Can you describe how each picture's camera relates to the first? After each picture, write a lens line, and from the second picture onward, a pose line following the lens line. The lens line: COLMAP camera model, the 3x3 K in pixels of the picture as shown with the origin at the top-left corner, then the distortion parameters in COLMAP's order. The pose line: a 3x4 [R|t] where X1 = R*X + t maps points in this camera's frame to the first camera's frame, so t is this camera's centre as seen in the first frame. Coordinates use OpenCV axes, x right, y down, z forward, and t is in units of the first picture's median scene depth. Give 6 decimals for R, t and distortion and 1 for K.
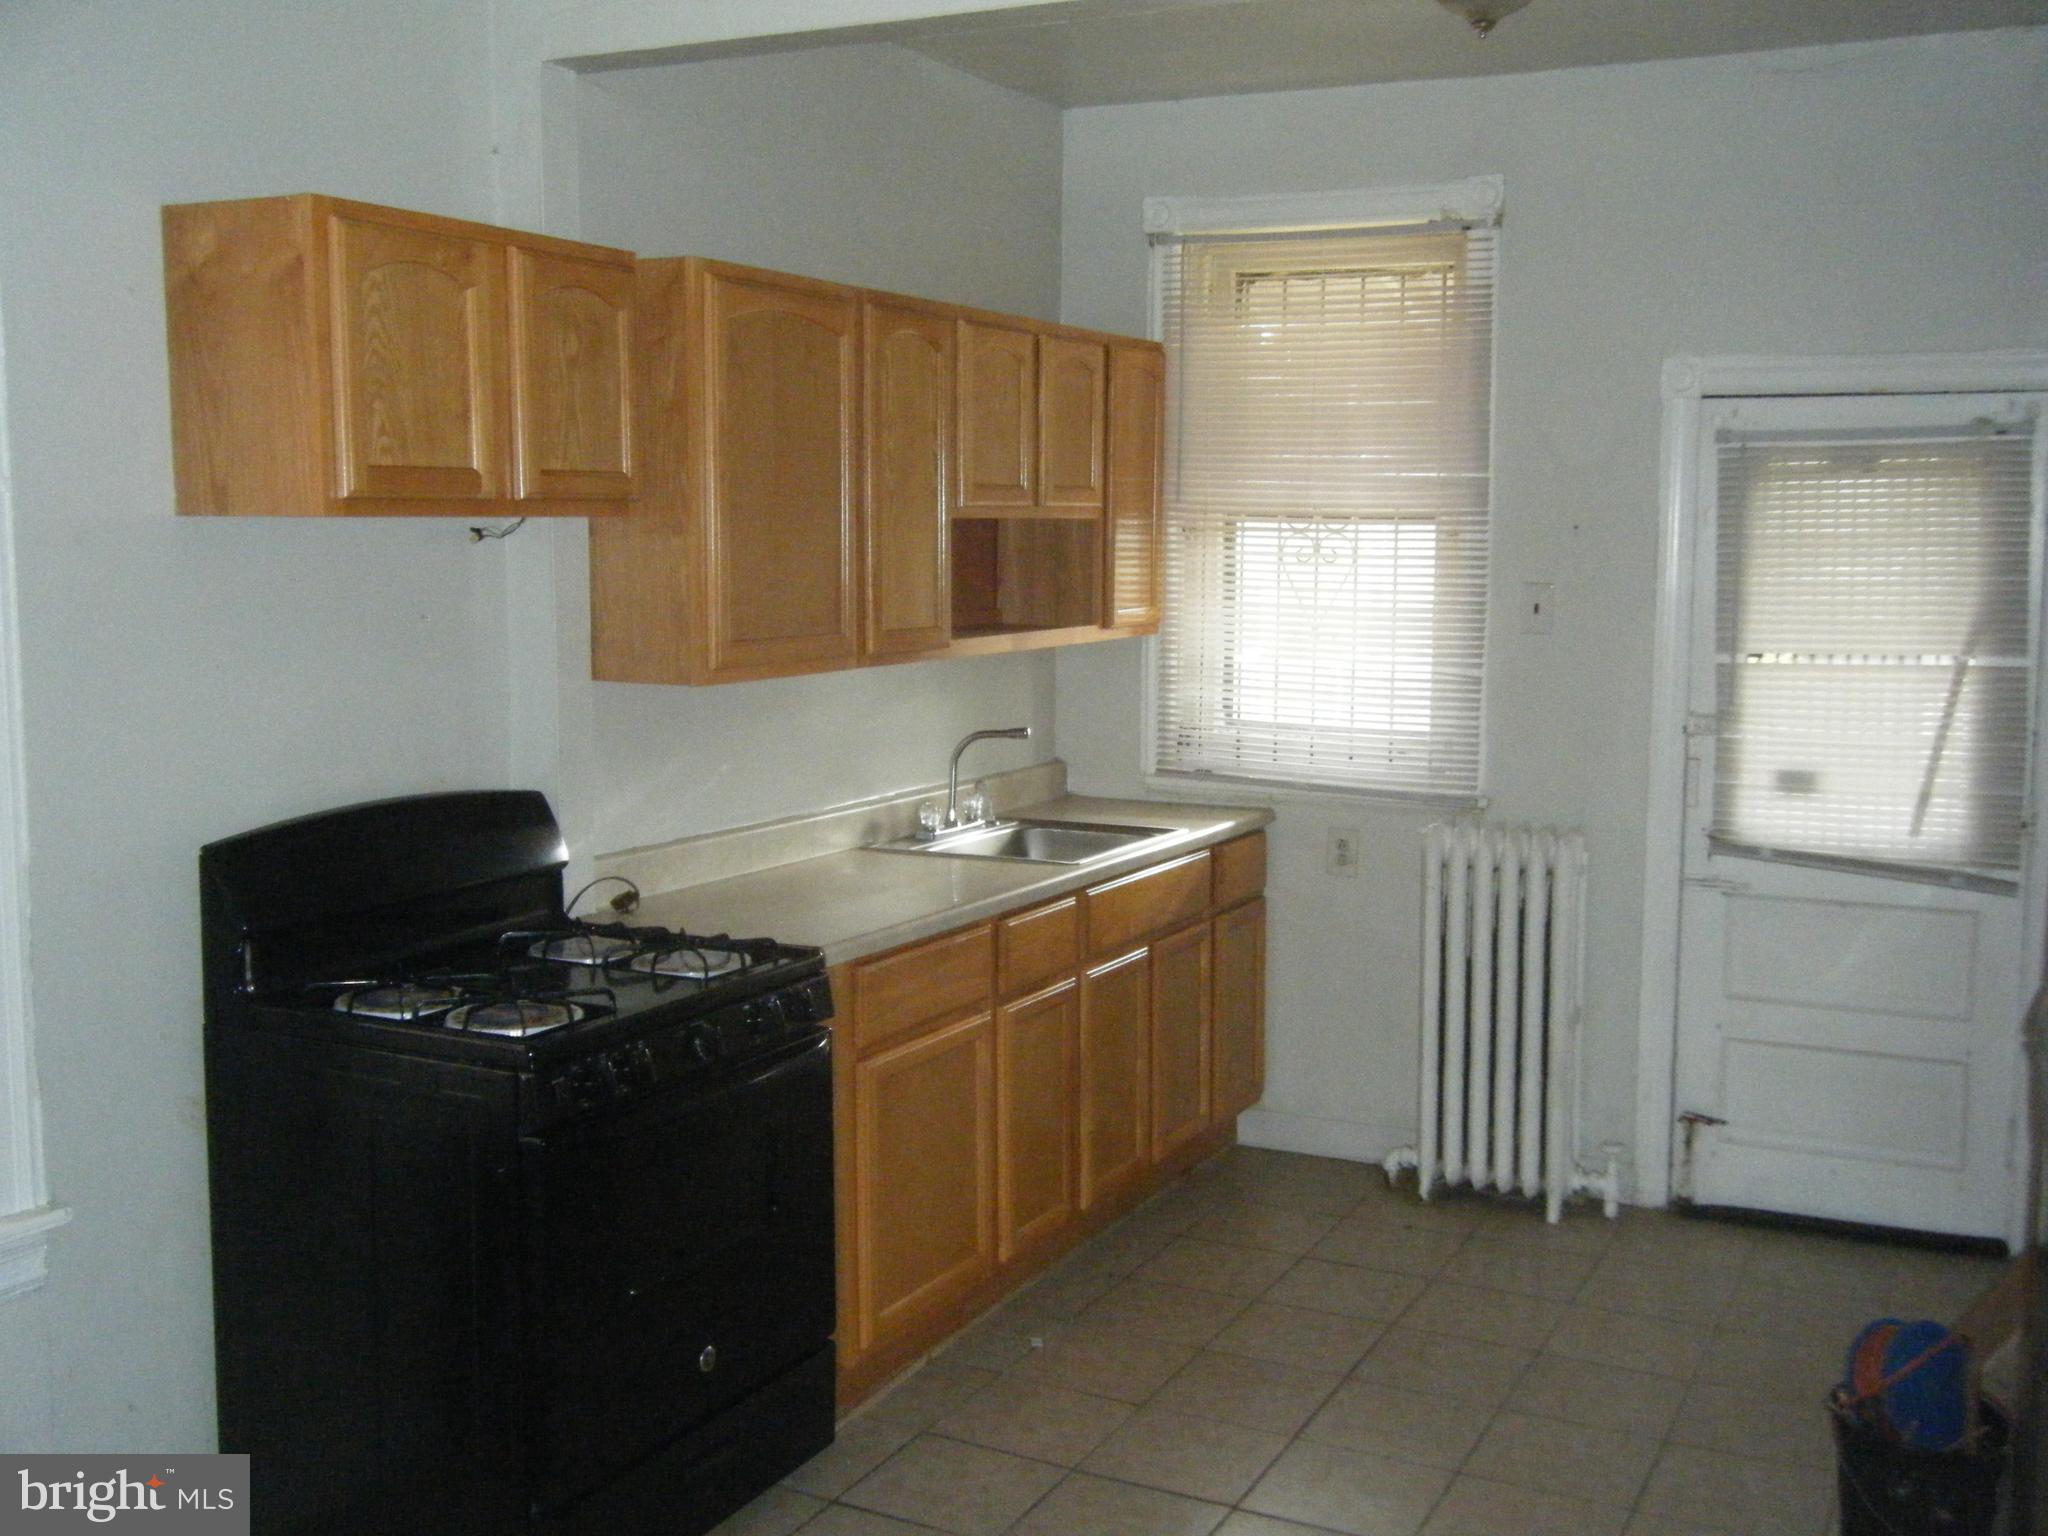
lens RADIAL K [[2107.4, 0, 1031.4], [0, 2107.4, 766.0], [0, 0, 1]] dist [-0.007122, 0.000000]
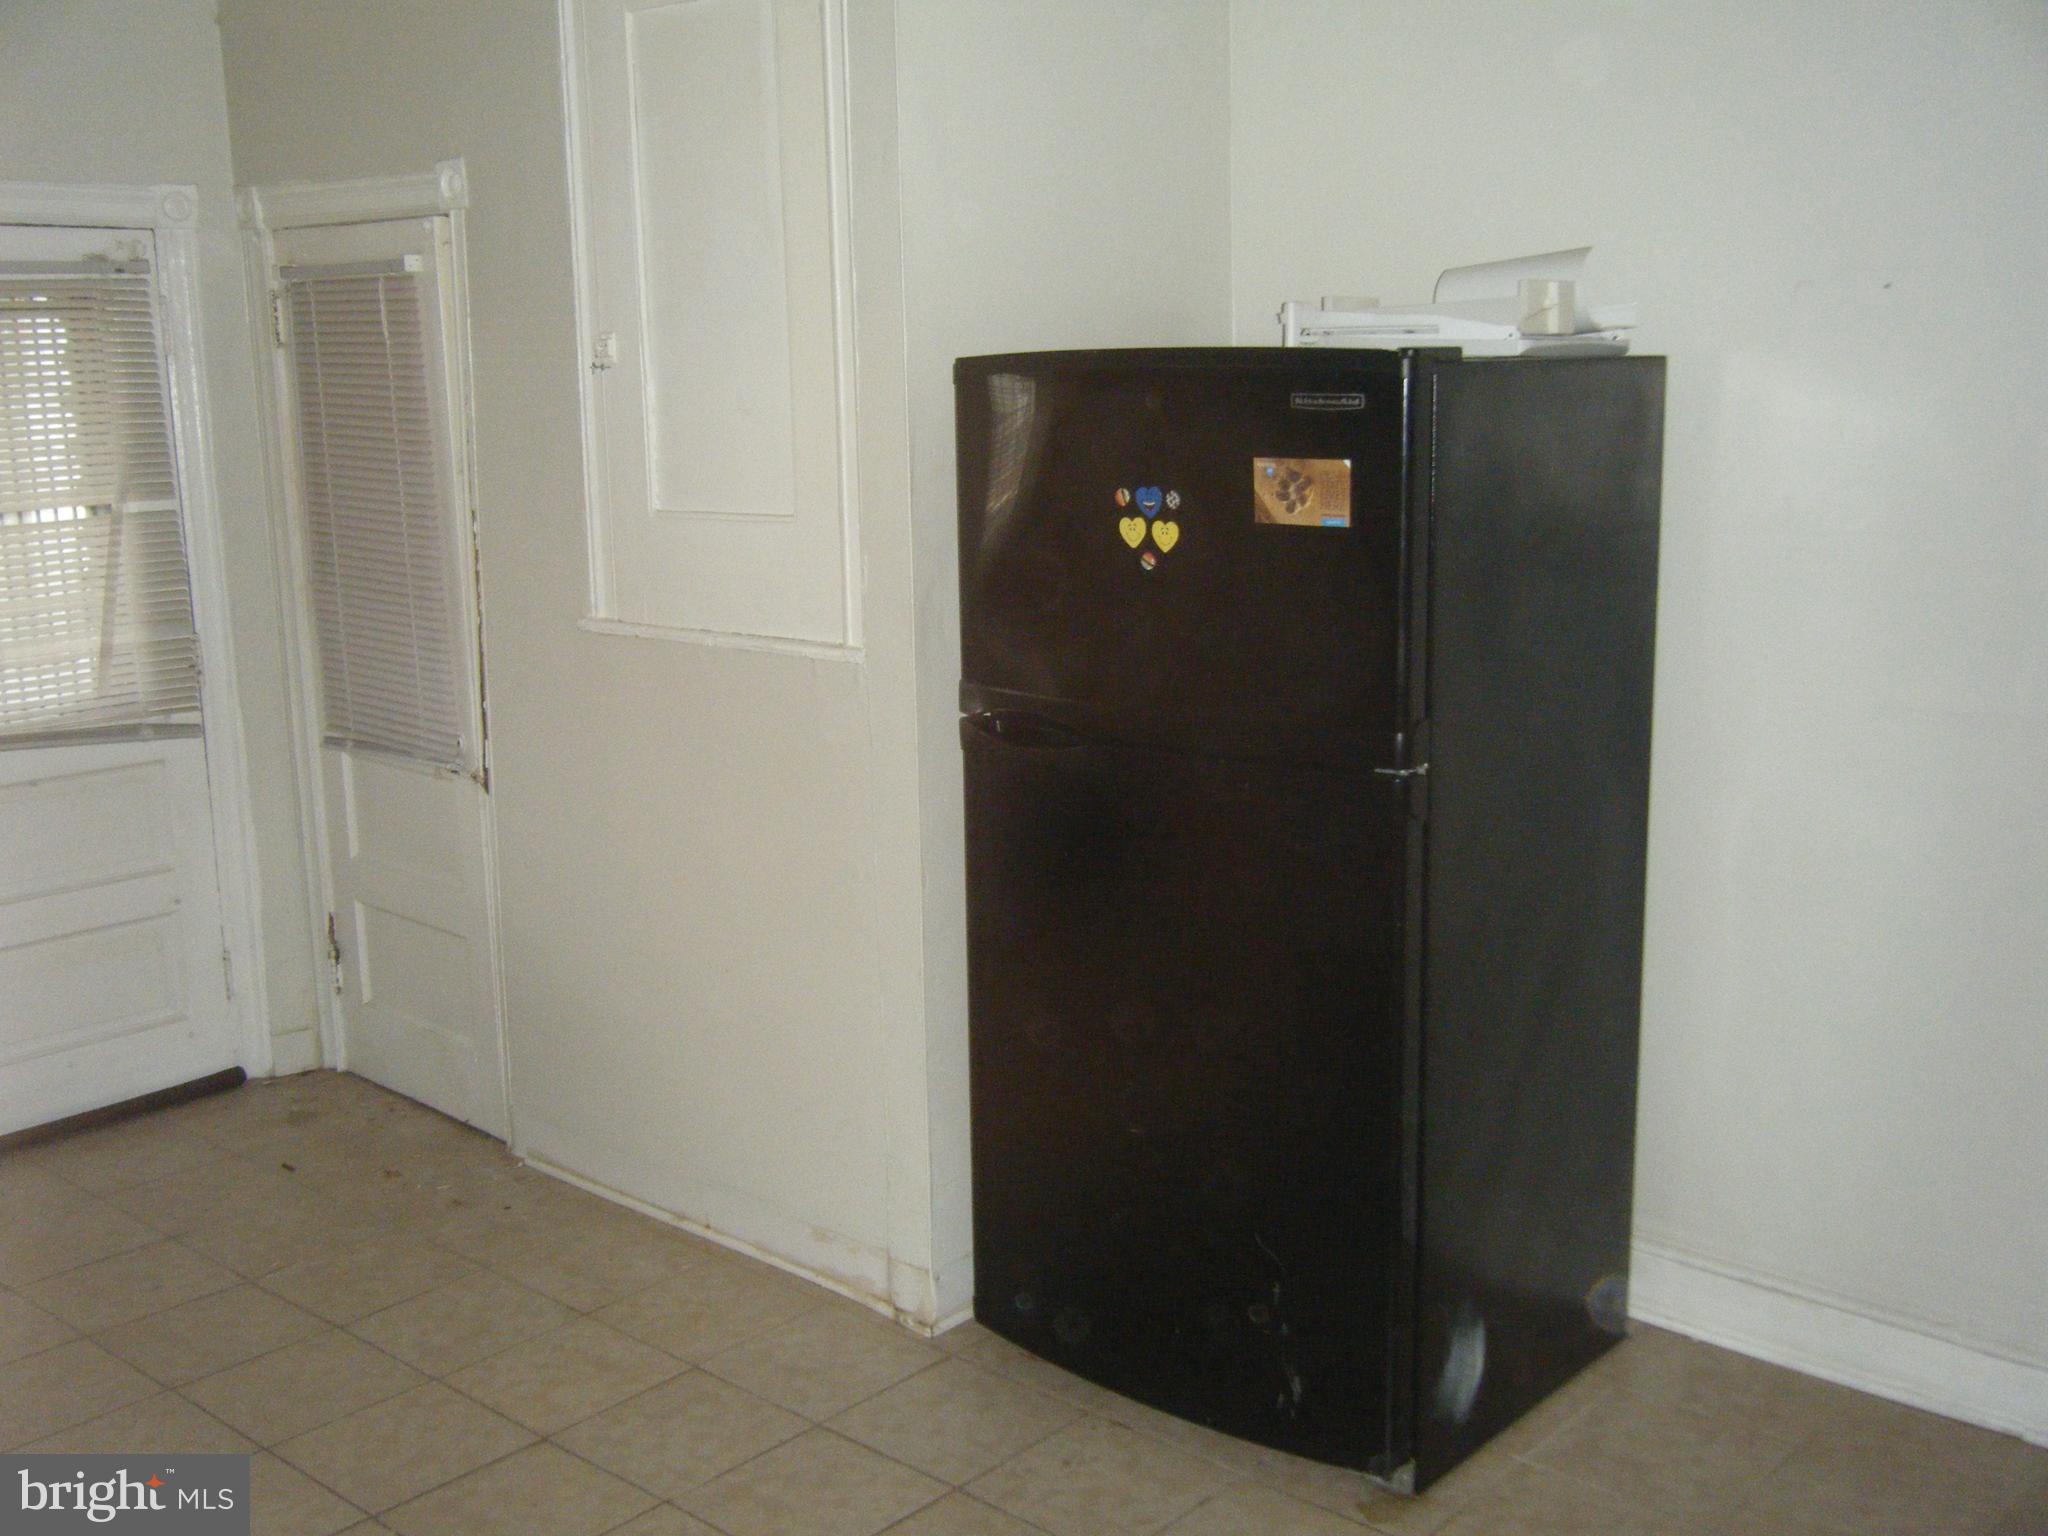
lens RADIAL K [[2107.4, 0, 1025.2], [0, 2107.4, 773.5], [0, 0, 1]] dist [-0.007122, 0.000000]
pose [[0.260720, -0.197883, 0.944917, -0.656409], [0.126561, 0.977327, 0.169750, -0.071388], [-0.957083, 0.075333, 0.279852, 0.565803]]
